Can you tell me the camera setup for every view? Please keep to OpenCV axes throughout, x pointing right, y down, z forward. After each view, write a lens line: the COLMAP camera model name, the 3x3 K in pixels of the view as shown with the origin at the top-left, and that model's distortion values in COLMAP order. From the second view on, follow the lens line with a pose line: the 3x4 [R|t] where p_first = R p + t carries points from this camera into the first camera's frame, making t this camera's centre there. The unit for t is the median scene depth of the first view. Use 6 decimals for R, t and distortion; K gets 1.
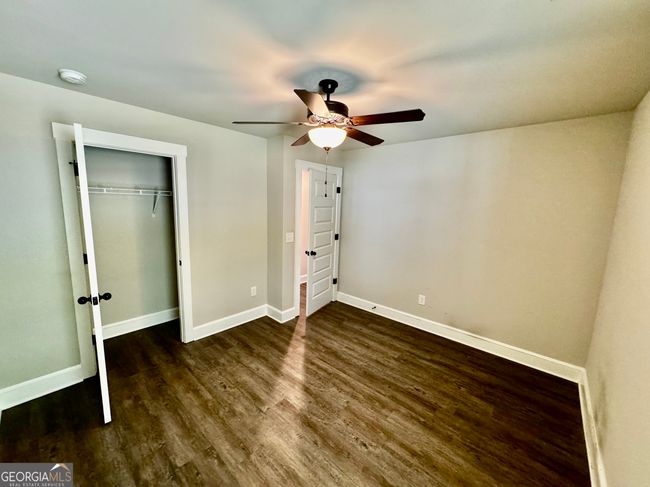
lens RADIAL K [[259.0, 0, 328.4], [0, 259.0, 242.7], [0, 0, 1]] dist [0.000790, -0.000695]
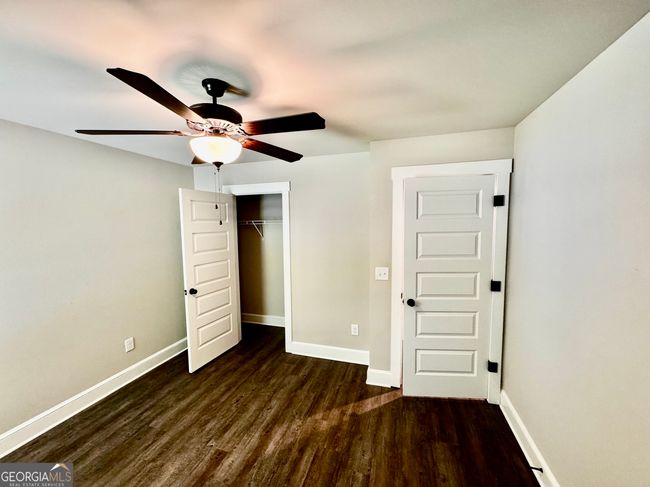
lens RADIAL K [[259.0, 0, 323.9], [0, 259.0, 242.7], [0, 0, 1]] dist [0.000790, -0.000695]
pose [[0.407749, 0.031102, -0.912564, 0.573739], [-0.113357, 0.993412, -0.016792, -0.095795], [0.906030, 0.110292, 0.408588, 0.665948]]
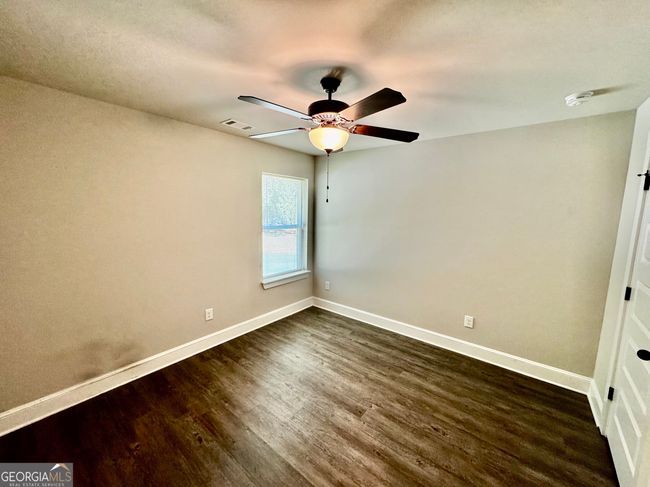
lens RADIAL K [[259.0, 0, 324.0], [0, 259.0, 244.3], [0, 0, 1]] dist [0.000790, -0.000695]
pose [[-0.997977, -0.043796, -0.046091, 0.025255], [-0.054995, 0.958400, 0.280081, -0.201060], [0.031907, 0.282049, -0.958869, 1.336607]]
